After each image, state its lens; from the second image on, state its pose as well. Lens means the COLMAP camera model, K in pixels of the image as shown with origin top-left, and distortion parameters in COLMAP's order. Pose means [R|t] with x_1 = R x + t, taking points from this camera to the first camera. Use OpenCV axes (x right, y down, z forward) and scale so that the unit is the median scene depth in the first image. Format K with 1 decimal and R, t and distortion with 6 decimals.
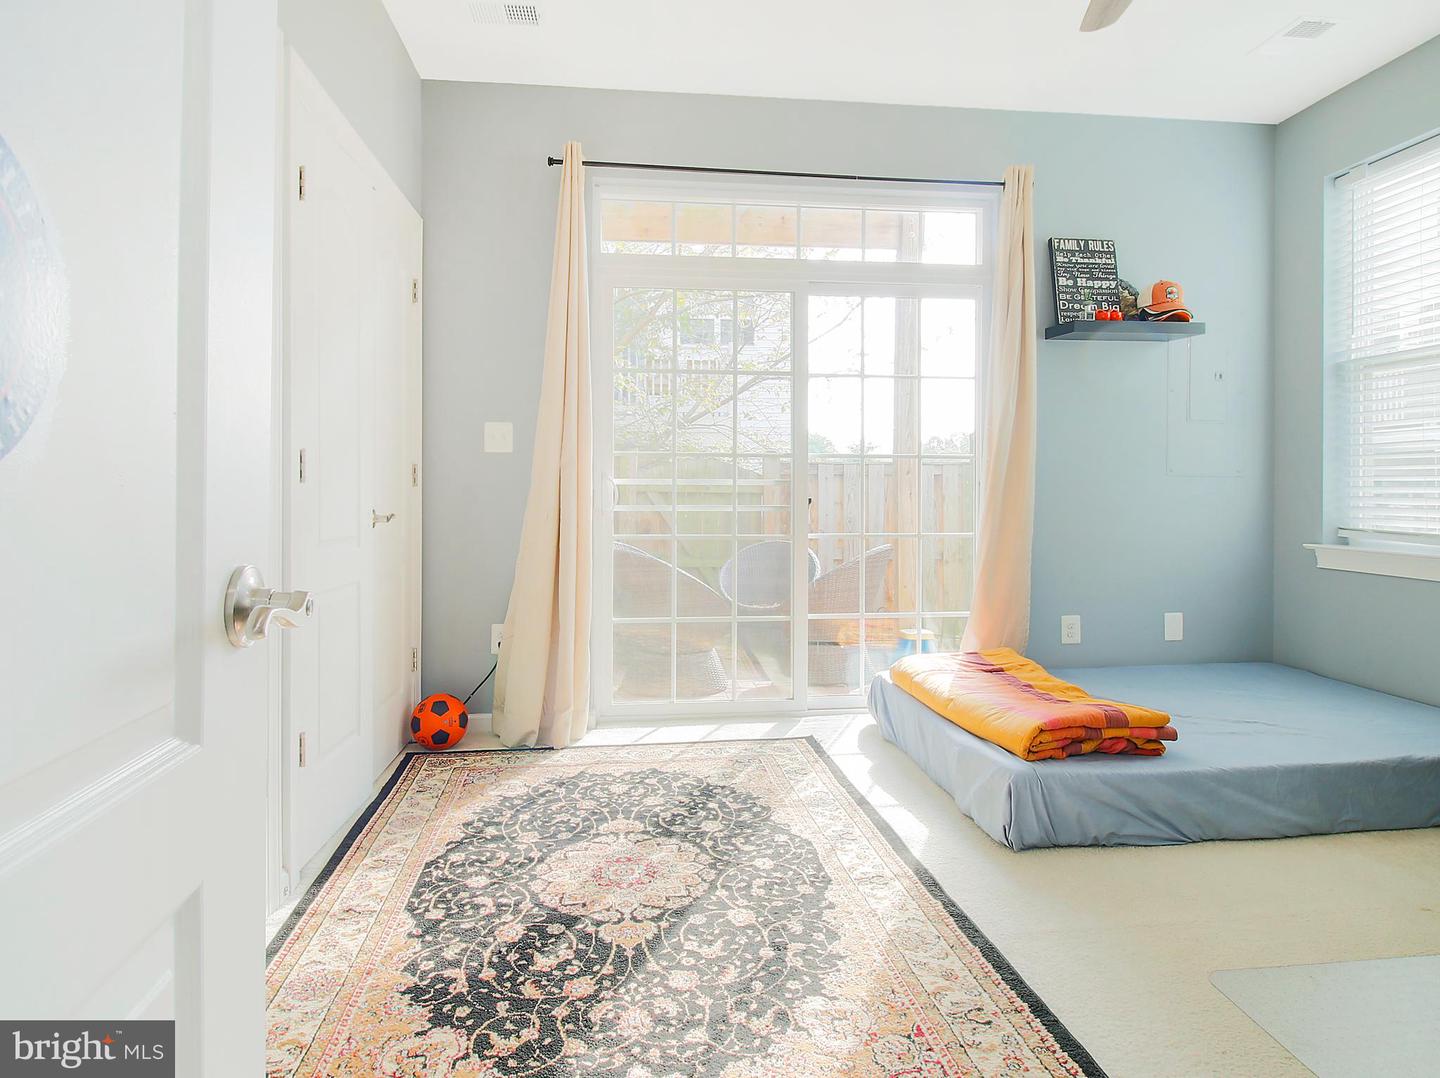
lens RADIAL K [[861.0, 0, 714.0], [0, 861.0, 516.0], [0, 0, 1]] dist [-0.000329, -0.011725]
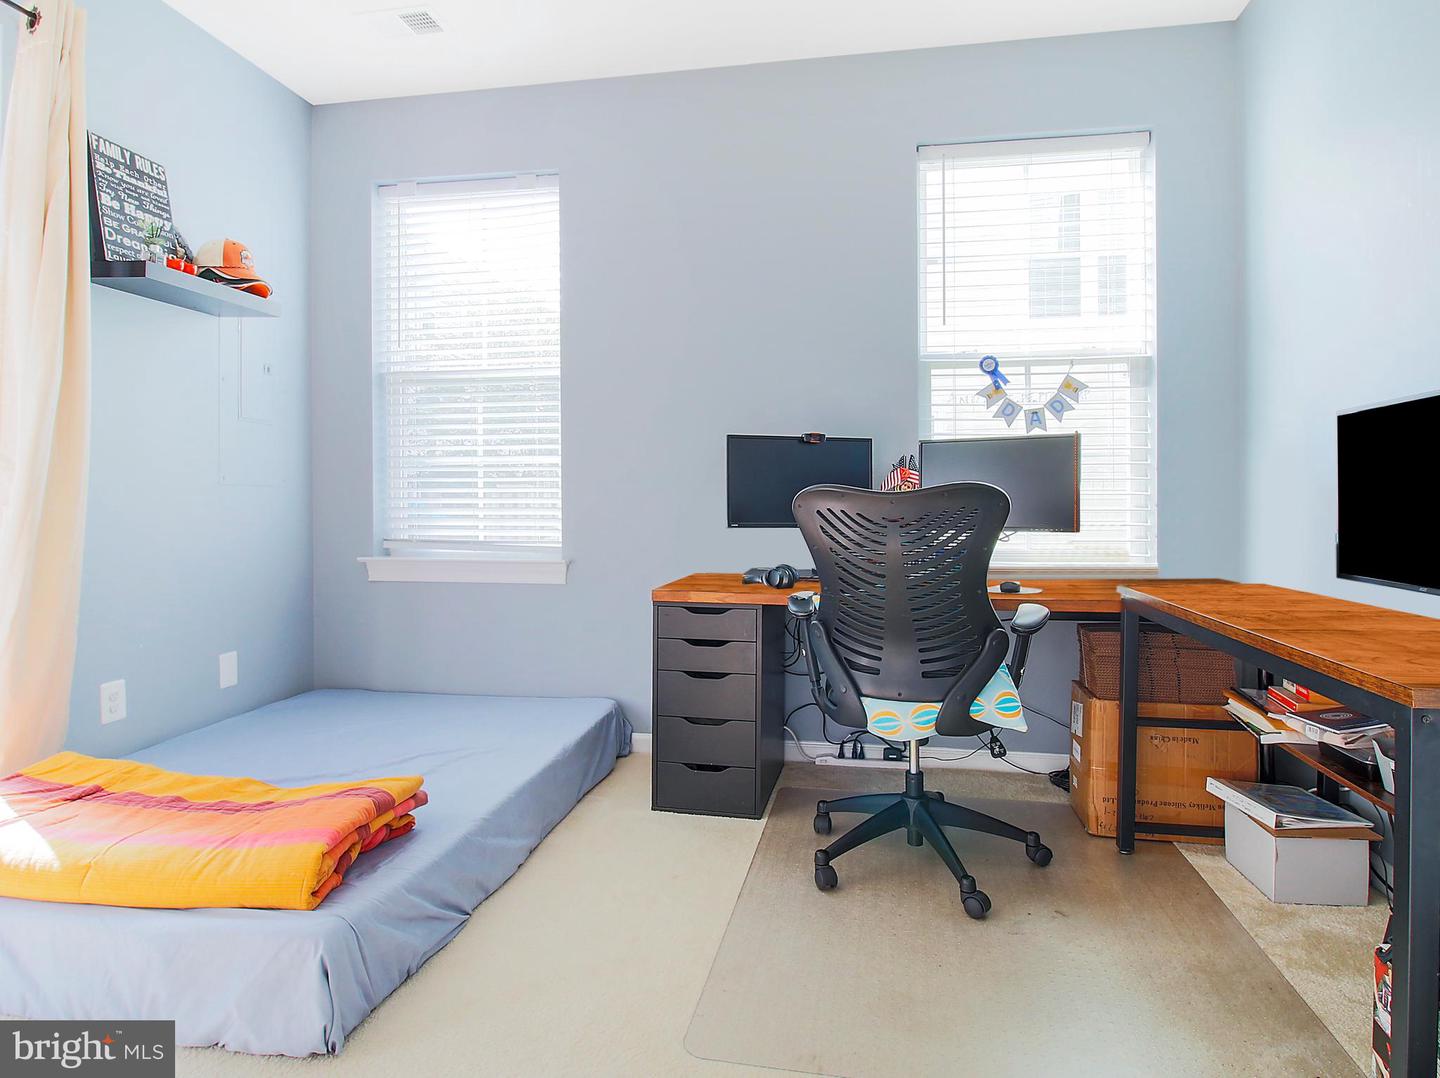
lens RADIAL K [[861.0, 0, 714.0], [0, 861.0, 516.0], [0, 0, 1]] dist [-0.000329, -0.011725]
pose [[0.283041, -0.018435, 0.958931, -0.120062], [0.033249, 0.999403, 0.009399, -0.009605], [-0.958531, 0.029223, 0.283485, 0.346471]]
